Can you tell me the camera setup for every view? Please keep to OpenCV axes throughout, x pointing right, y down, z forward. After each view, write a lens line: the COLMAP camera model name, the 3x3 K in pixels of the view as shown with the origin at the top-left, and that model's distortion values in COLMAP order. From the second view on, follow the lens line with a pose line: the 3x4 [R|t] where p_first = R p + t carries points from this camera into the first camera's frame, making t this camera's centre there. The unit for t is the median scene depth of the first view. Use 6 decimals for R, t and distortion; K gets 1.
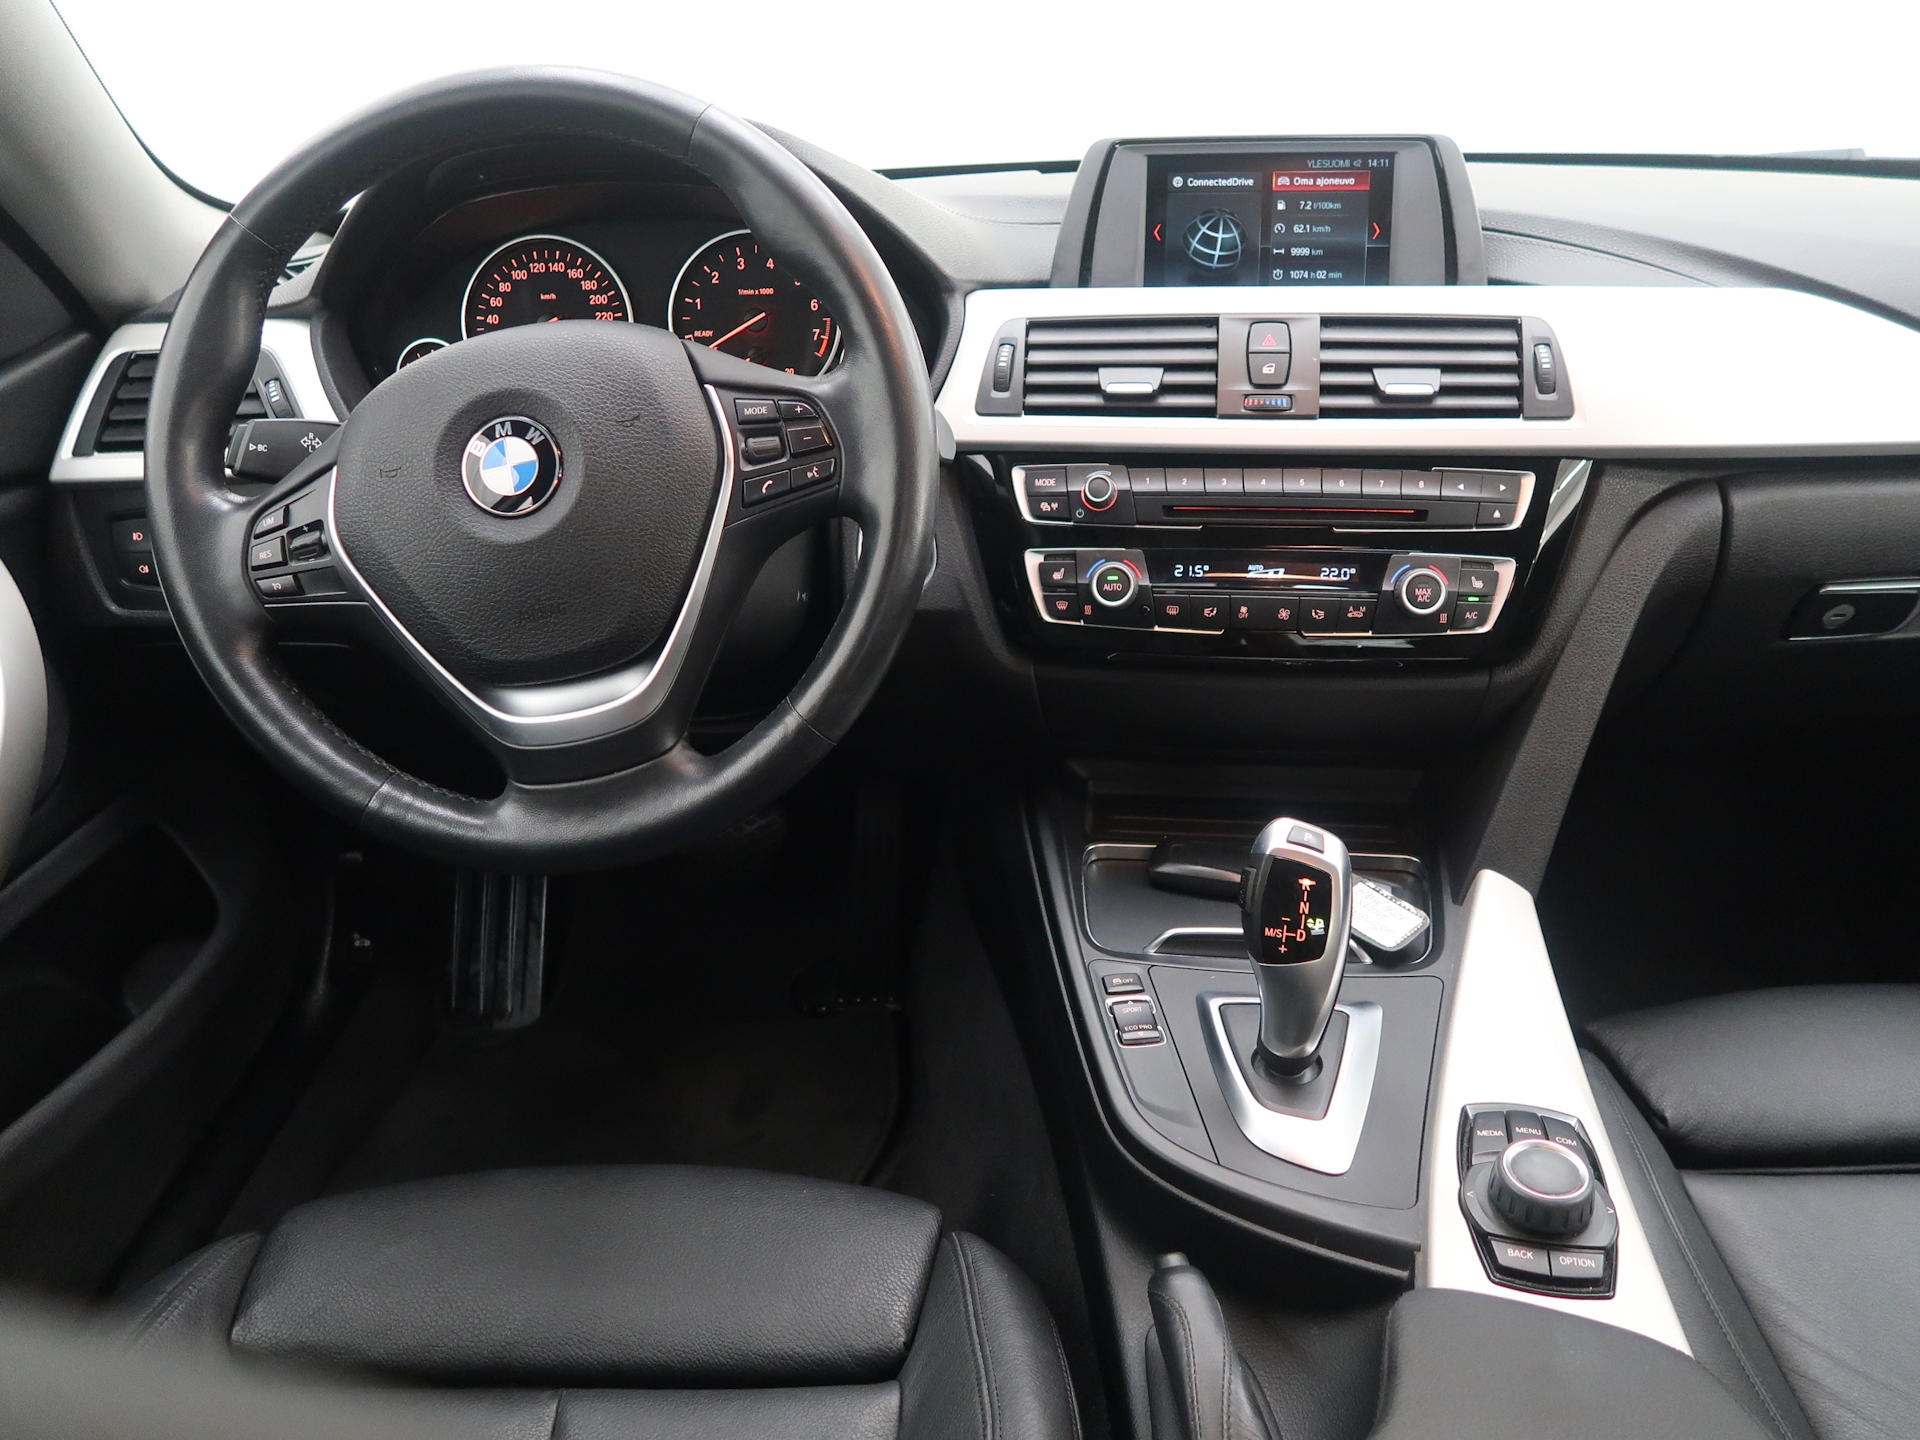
lens RADIAL K [[1508.7, 0, 960.0], [0, 1508.7, 720.0], [0, 0, 1]] dist [-0.020635, 0.003436]
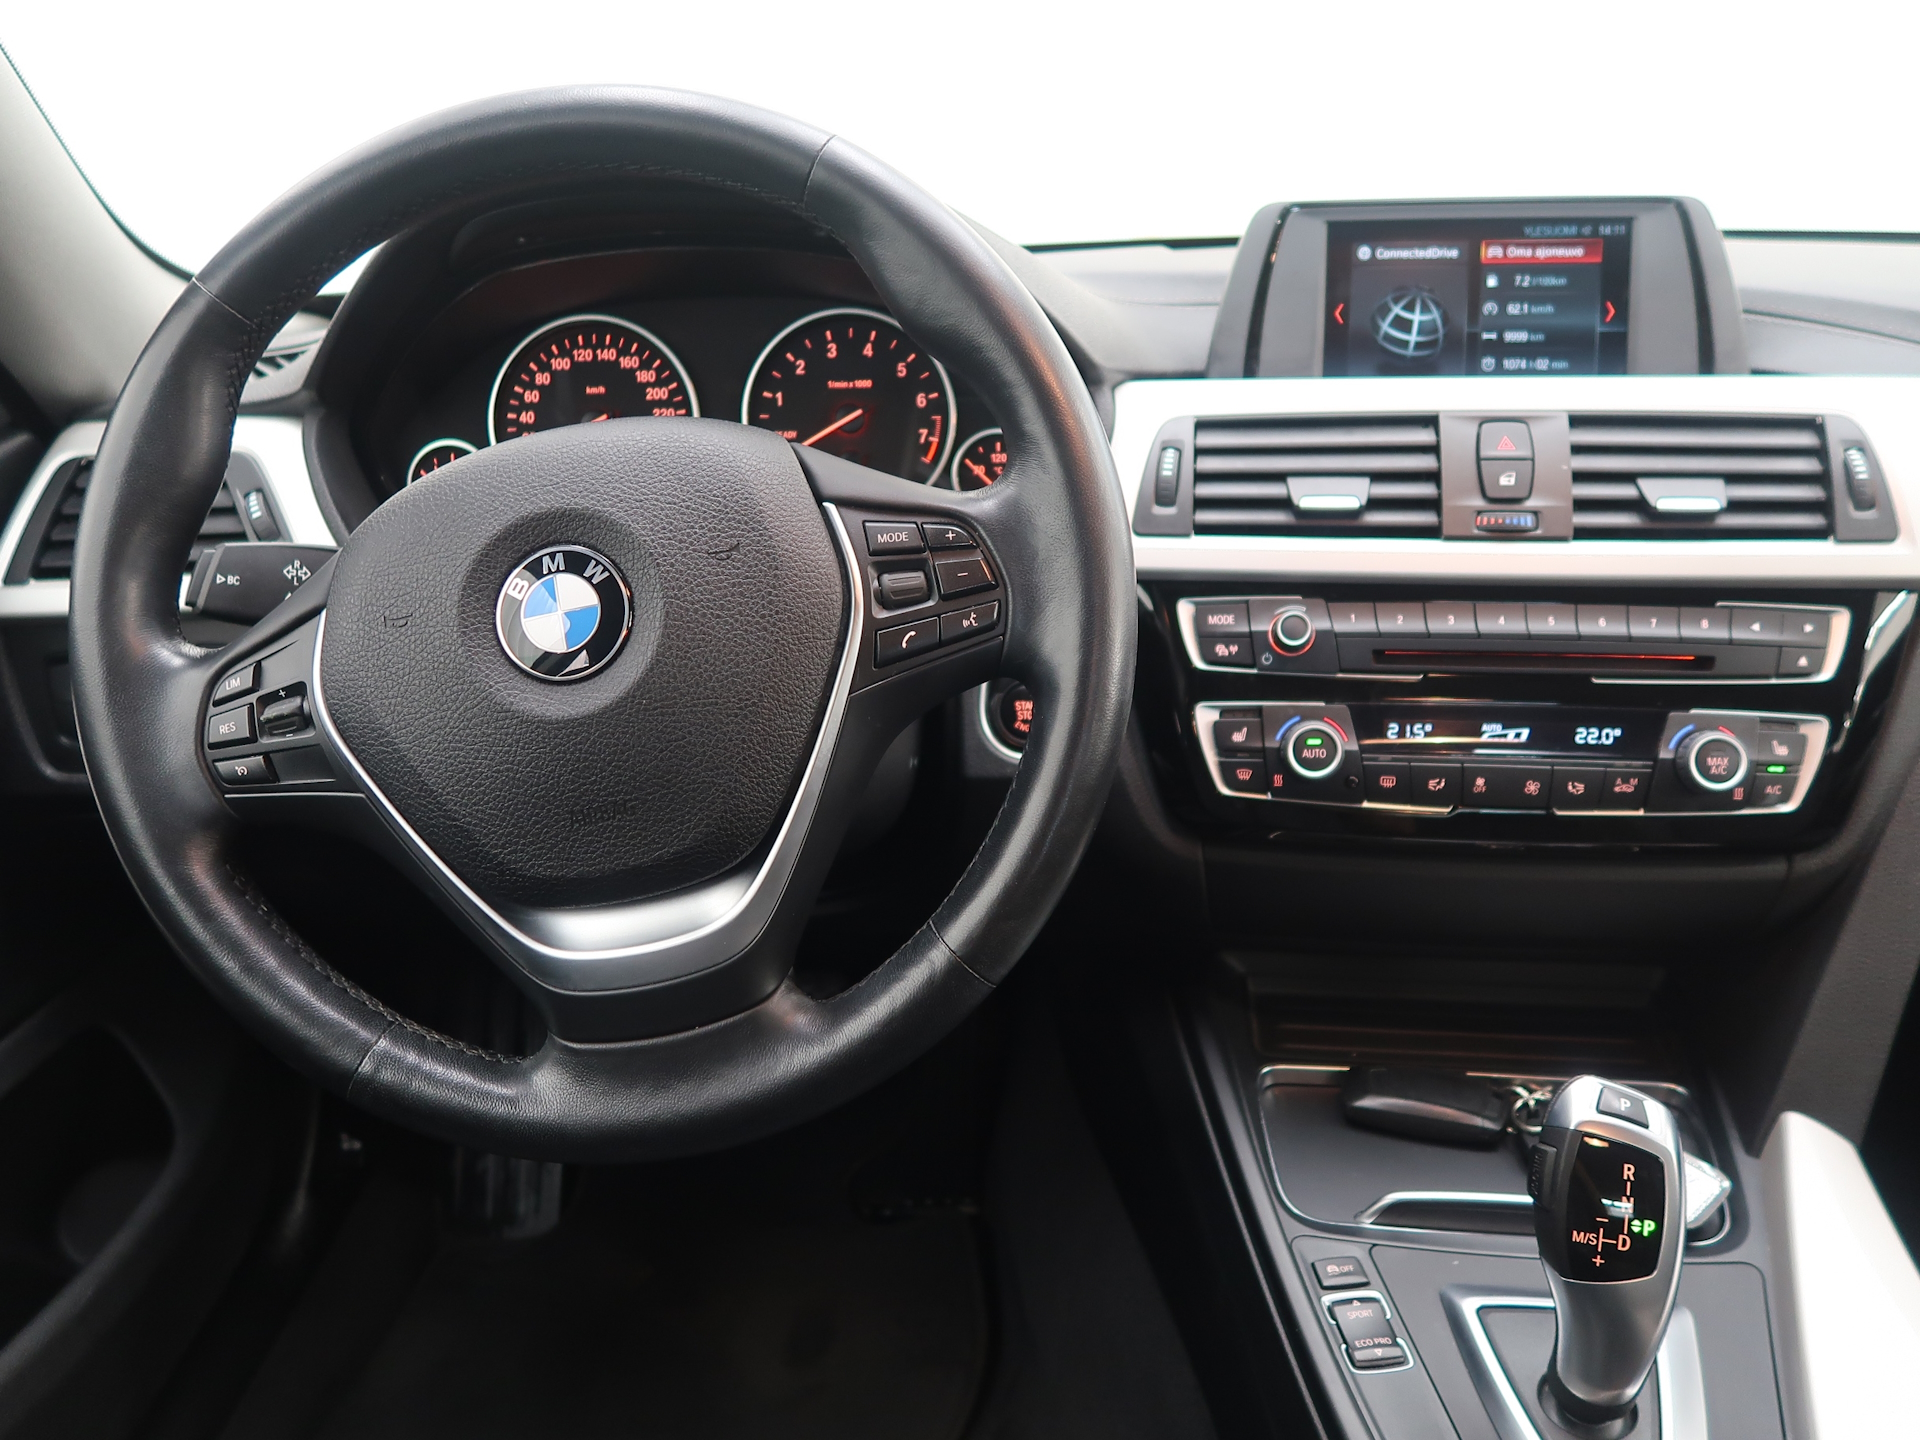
lens RADIAL K [[1508.7, 0, 960.0], [0, 1508.7, 720.0], [0, 0, 1]] dist [-0.020635, 0.003436]
pose [[1.000000, -0.000022, -0.000534, -0.084006], [-0.000012, 0.997927, -0.064354, -0.055691], [0.000534, 0.064354, 0.997927, 0.217861]]
